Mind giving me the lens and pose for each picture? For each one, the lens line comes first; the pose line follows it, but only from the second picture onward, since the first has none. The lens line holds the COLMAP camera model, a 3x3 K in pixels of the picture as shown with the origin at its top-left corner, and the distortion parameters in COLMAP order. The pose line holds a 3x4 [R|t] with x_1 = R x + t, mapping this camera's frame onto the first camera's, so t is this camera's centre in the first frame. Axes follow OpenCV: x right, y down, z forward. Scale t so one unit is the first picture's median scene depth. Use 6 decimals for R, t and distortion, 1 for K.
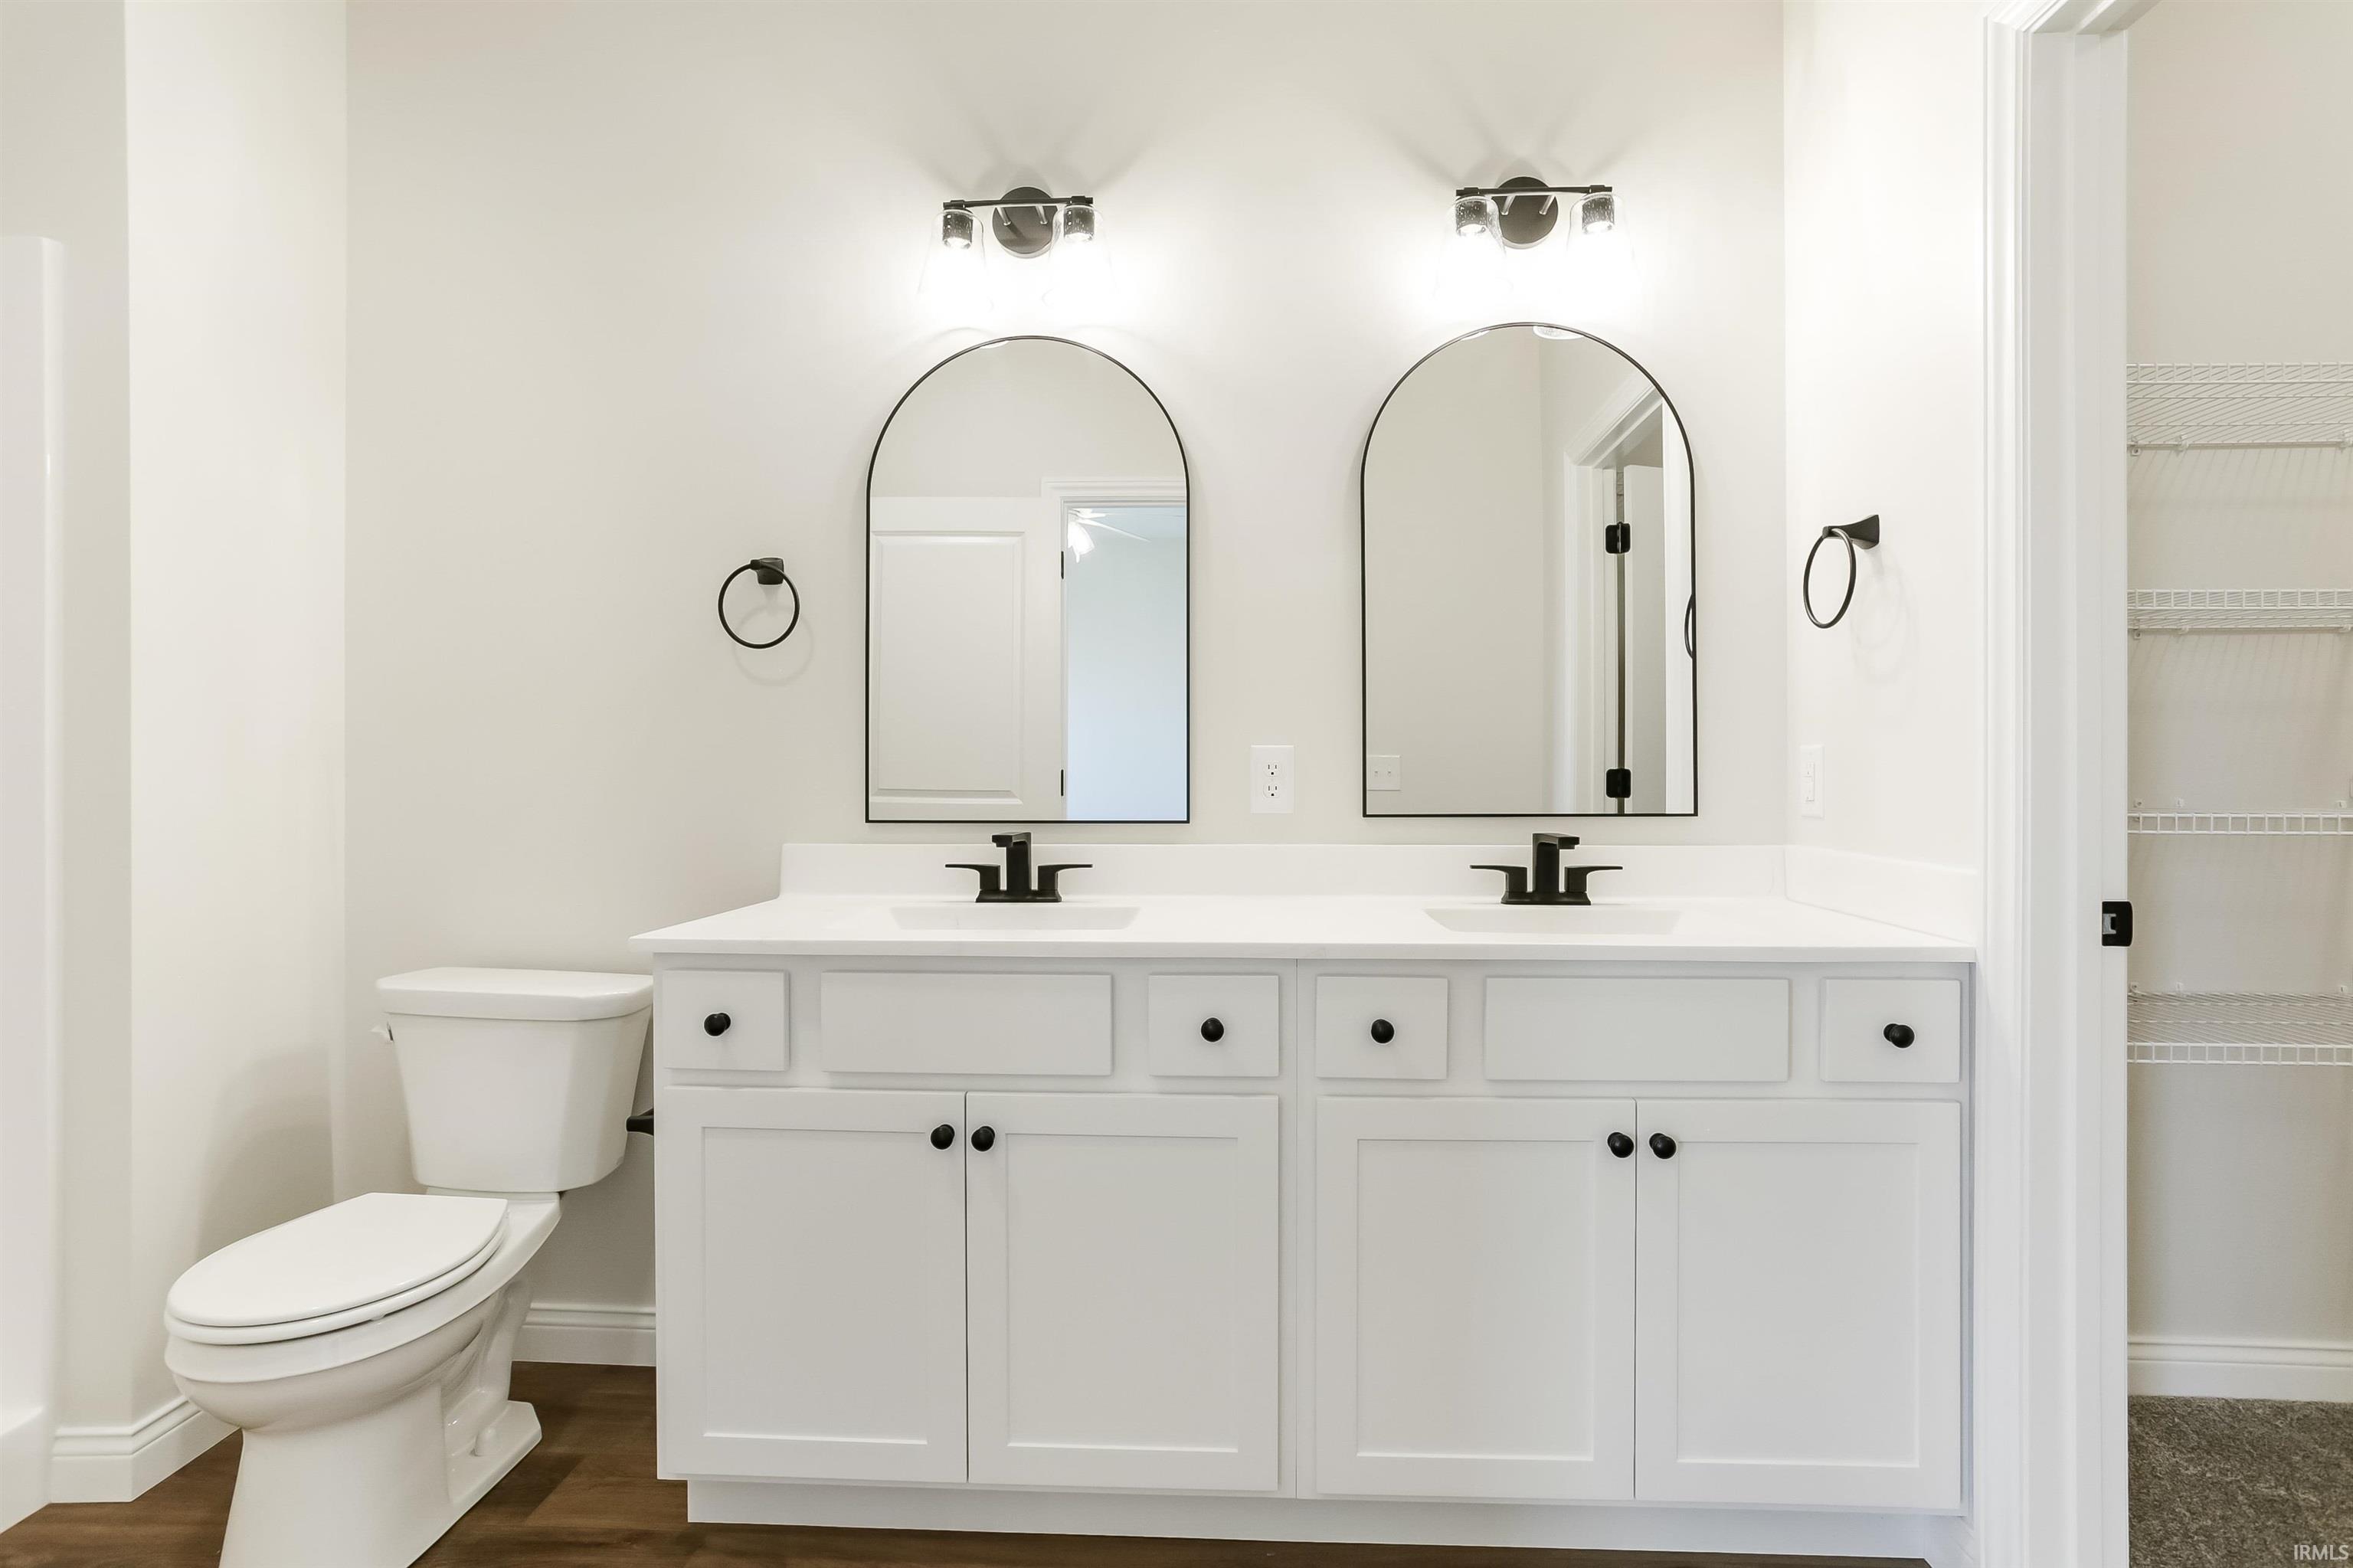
lens RADIAL K [[1160.8, 0, 1207.0], [0, 1160.8, 773.8], [0, 0, 1]] dist [-0.053222, 0.035374]
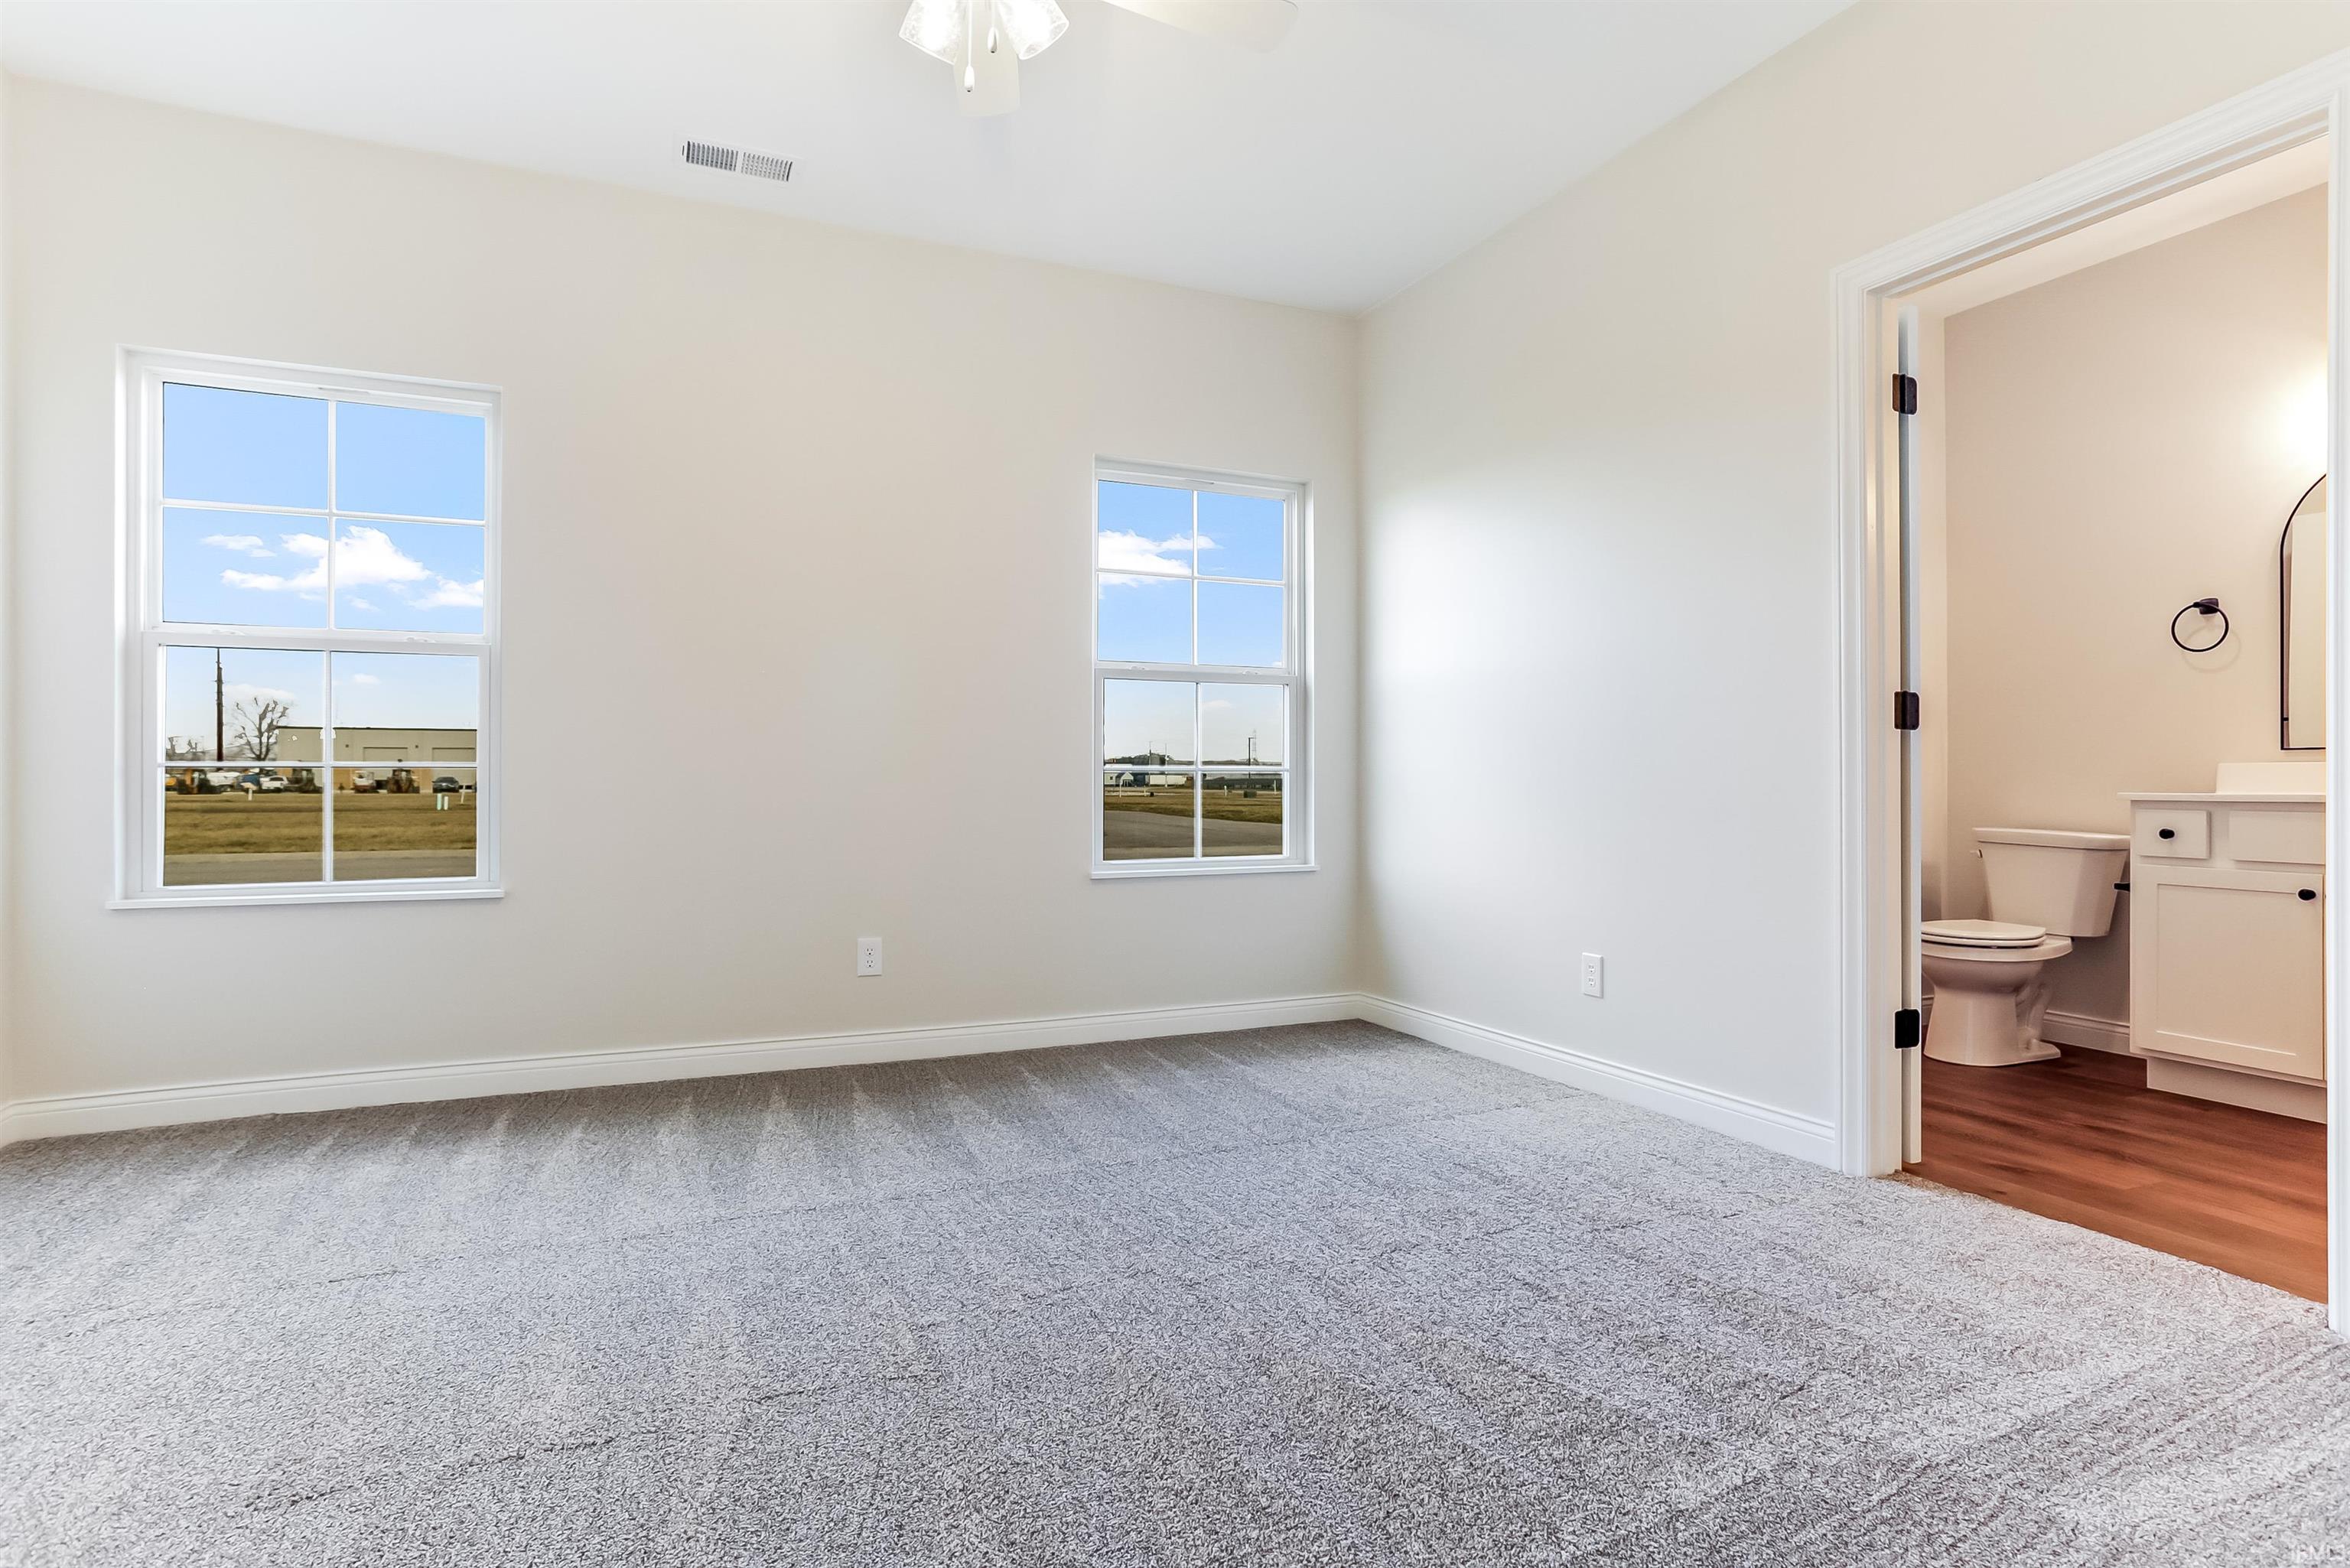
lens RADIAL K [[1159.2, 0, 1205.4], [0, 1159.2, 773.8], [0, 0, 1]] dist [-0.053222, 0.035374]
pose [[0.435127, -0.003569, -0.900362, 0.562342], [-0.009389, 0.999920, -0.008501, 0.116896], [0.900320, 0.012153, 0.435058, -1.230816]]
